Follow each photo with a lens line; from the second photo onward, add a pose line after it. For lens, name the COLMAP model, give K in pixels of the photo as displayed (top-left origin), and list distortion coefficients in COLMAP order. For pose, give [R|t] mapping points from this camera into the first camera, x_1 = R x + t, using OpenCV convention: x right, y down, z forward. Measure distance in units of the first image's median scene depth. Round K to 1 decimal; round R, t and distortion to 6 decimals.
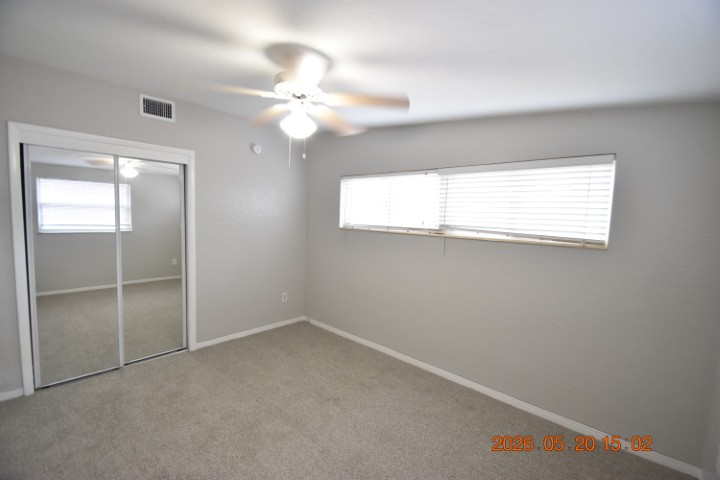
lens RADIAL K [[317.7, 0, 357.4], [0, 317.7, 240.9], [0, 0, 1]] dist [-0.000813, -0.001277]
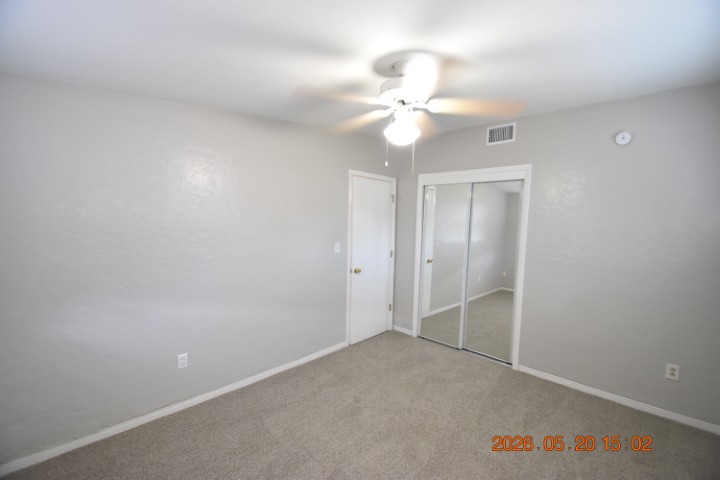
lens RADIAL K [[317.7, 0, 358.4], [0, 317.7, 238.1], [0, 0, 1]] dist [-0.000813, -0.001277]
pose [[-0.012420, 0.025600, -0.999595, 0.508597], [-0.109982, 0.993572, 0.026813, -0.030141], [0.993856, 0.110271, -0.009525, 0.564562]]
